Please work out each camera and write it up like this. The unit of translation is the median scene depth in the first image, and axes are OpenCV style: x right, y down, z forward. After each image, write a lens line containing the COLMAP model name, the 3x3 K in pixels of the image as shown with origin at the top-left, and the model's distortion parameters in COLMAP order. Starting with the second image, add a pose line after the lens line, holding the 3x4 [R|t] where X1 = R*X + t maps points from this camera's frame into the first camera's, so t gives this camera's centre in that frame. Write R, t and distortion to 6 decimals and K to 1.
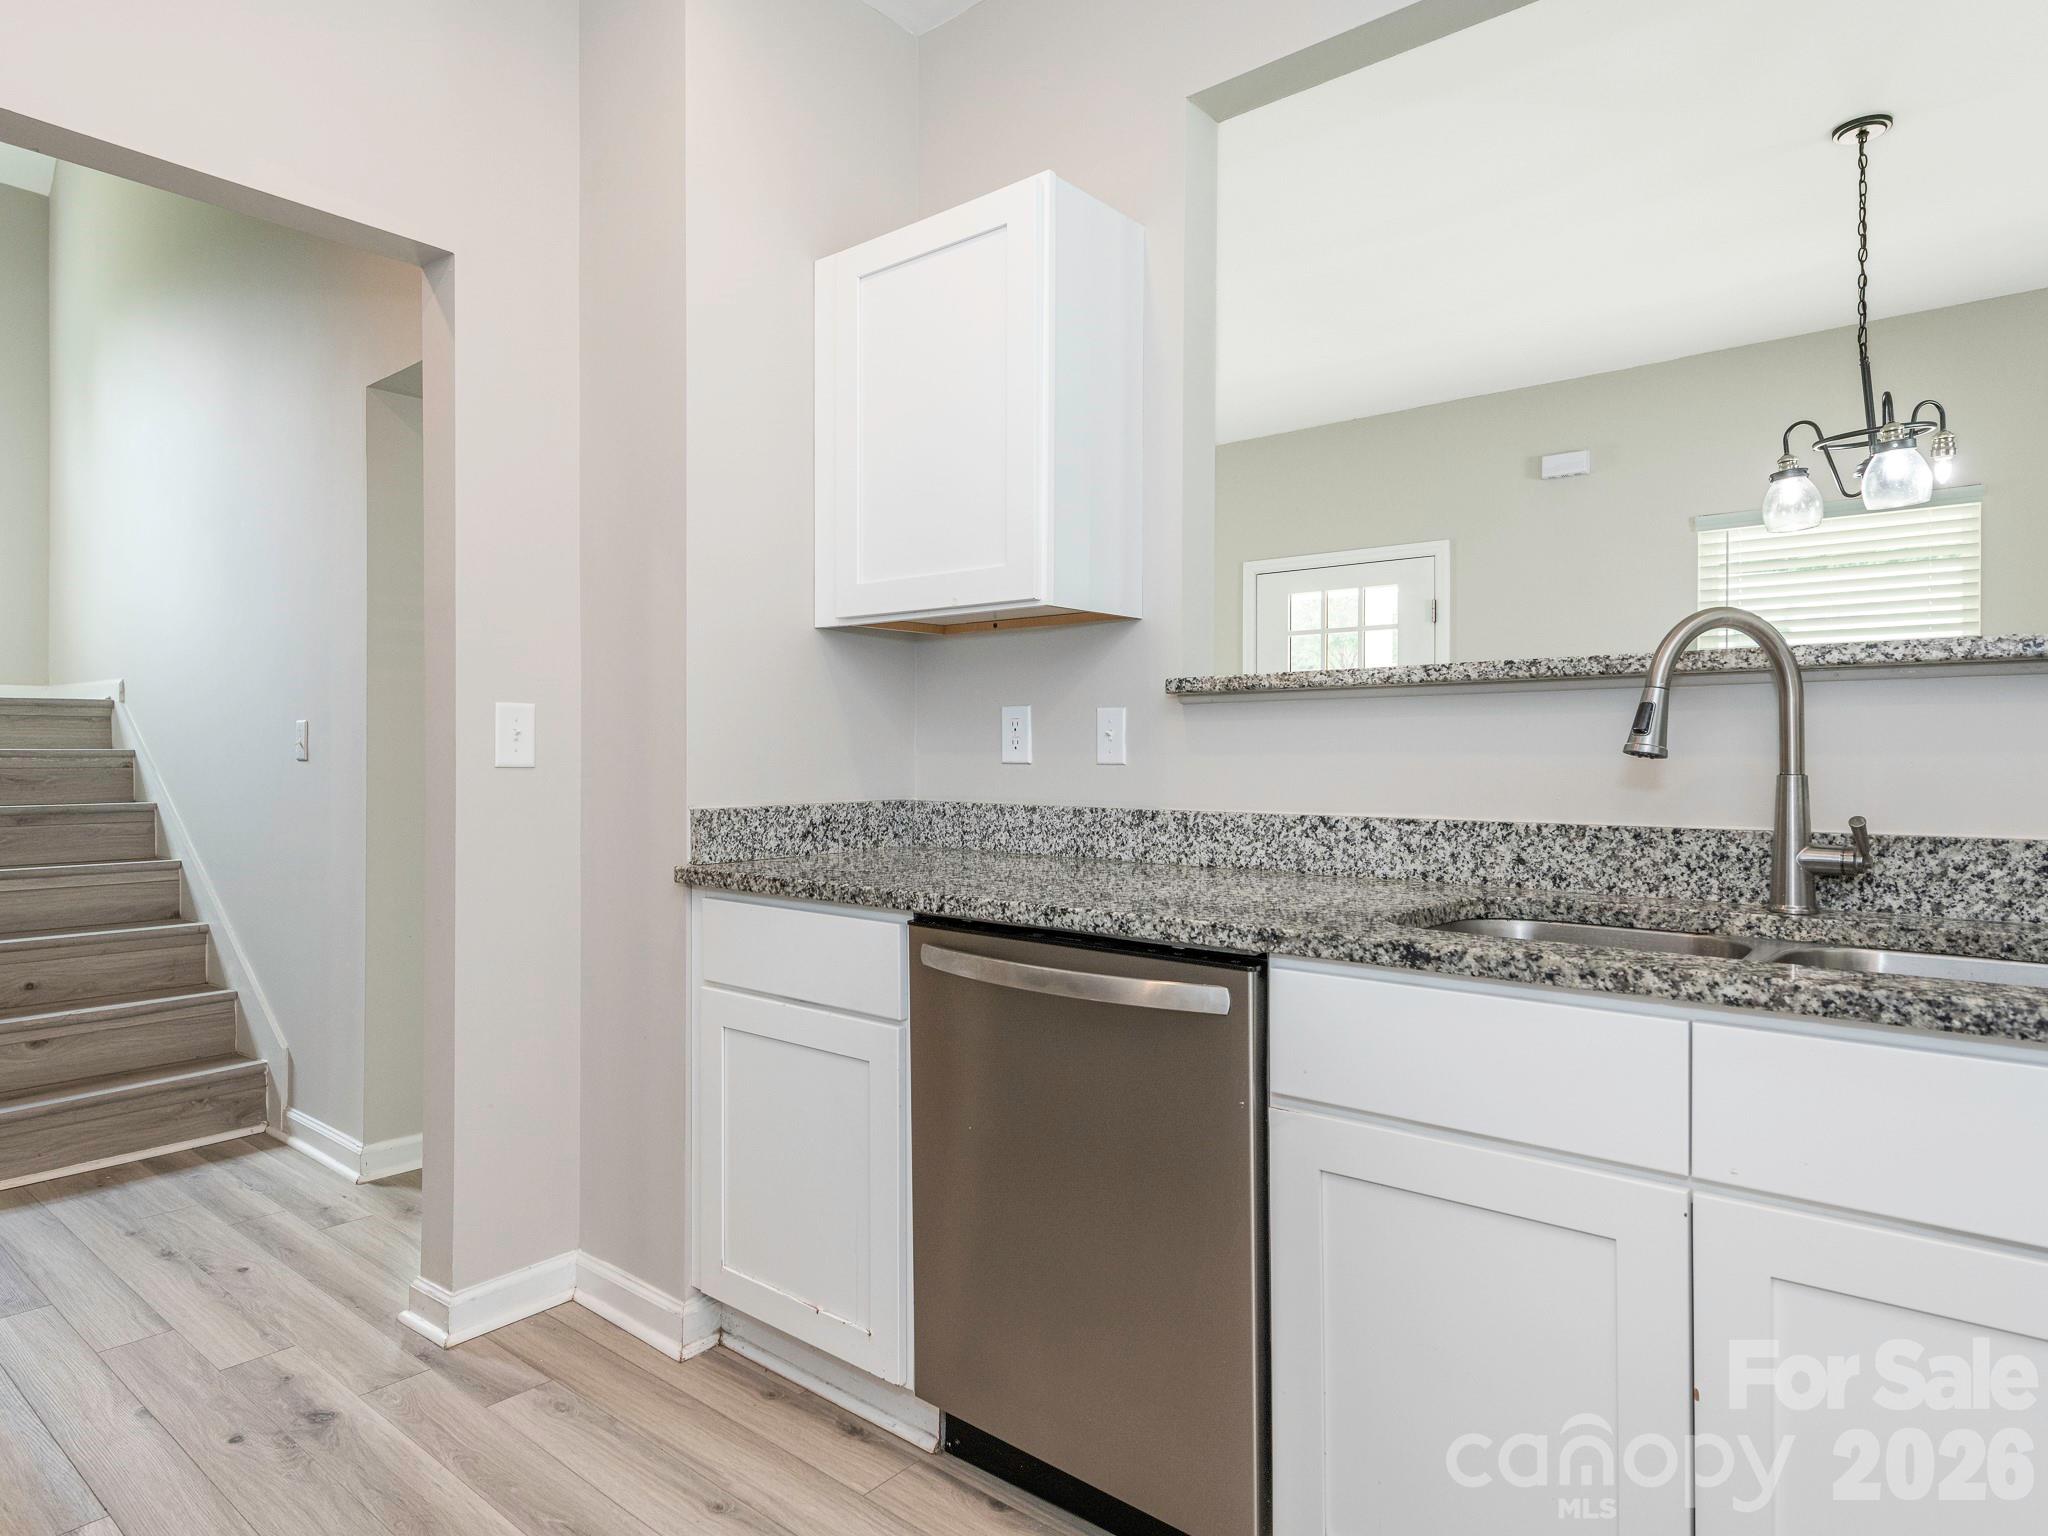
lens RADIAL K [[1157.9, 0, 1003.6], [0, 1157.9, 768.6], [0, 0, 1]] dist [-0.002169, -0.000935]
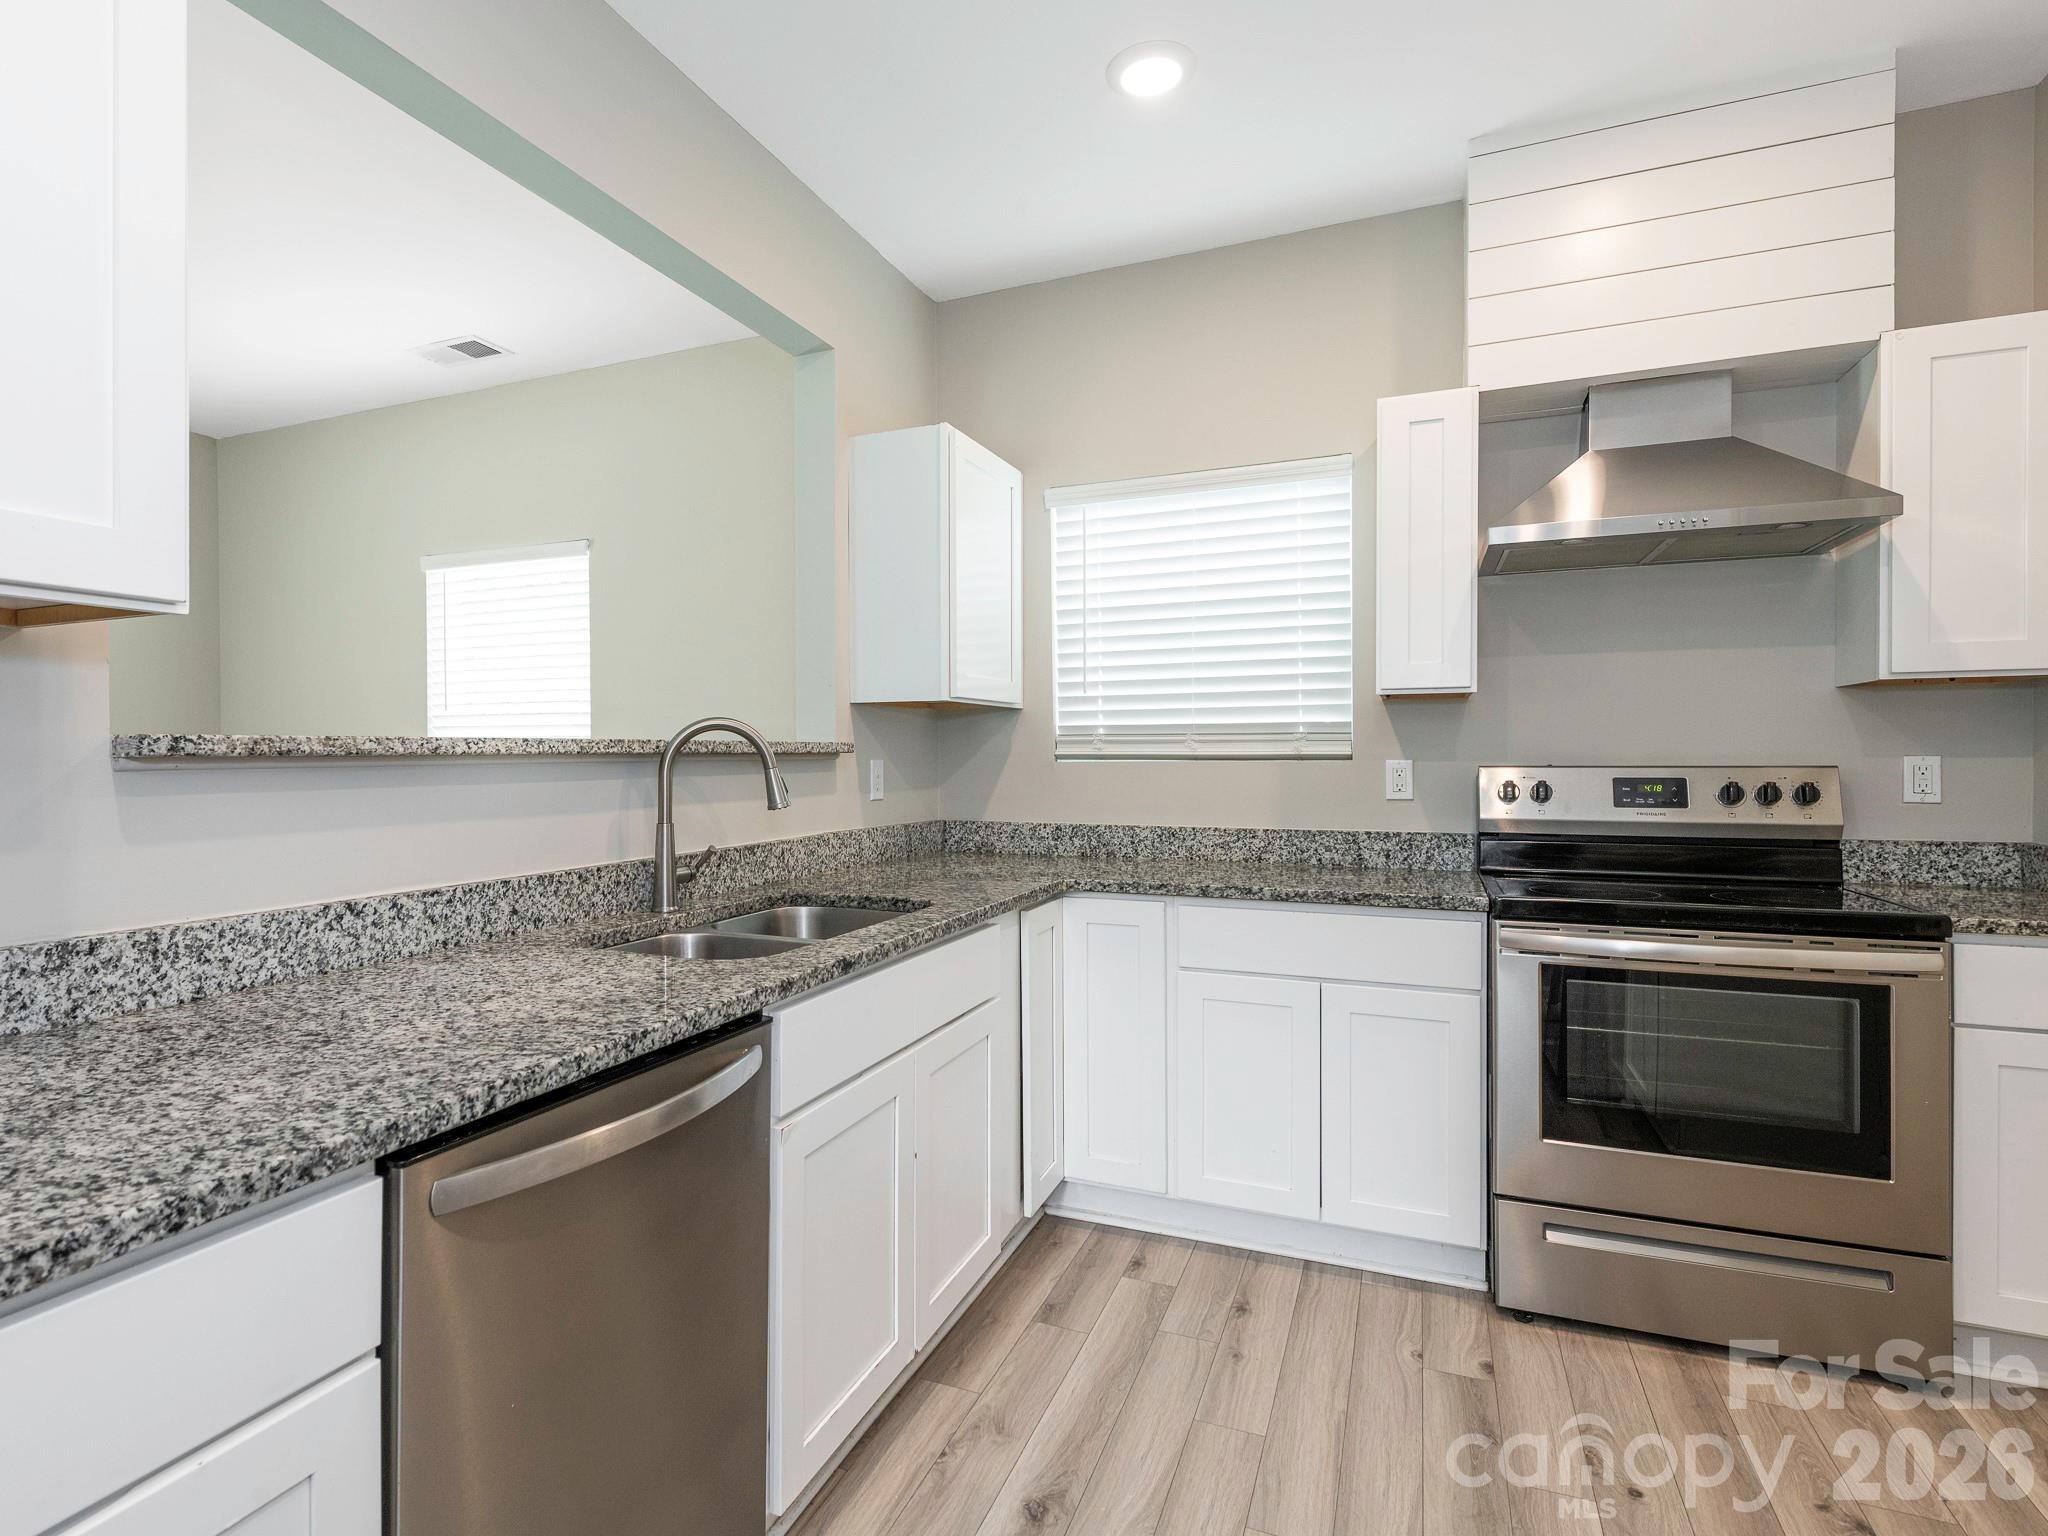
lens RADIAL K [[1063.0, 0, 900.8], [0, 1063.0, 756.7], [0, 0, 1]] dist [0.005301, -0.001382]
pose [[-0.234878, -0.002257, 0.972022, -0.598249], [0.014226, 0.999882, 0.005759, -0.066830], [-0.971921, 0.015181, -0.234818, 0.778851]]
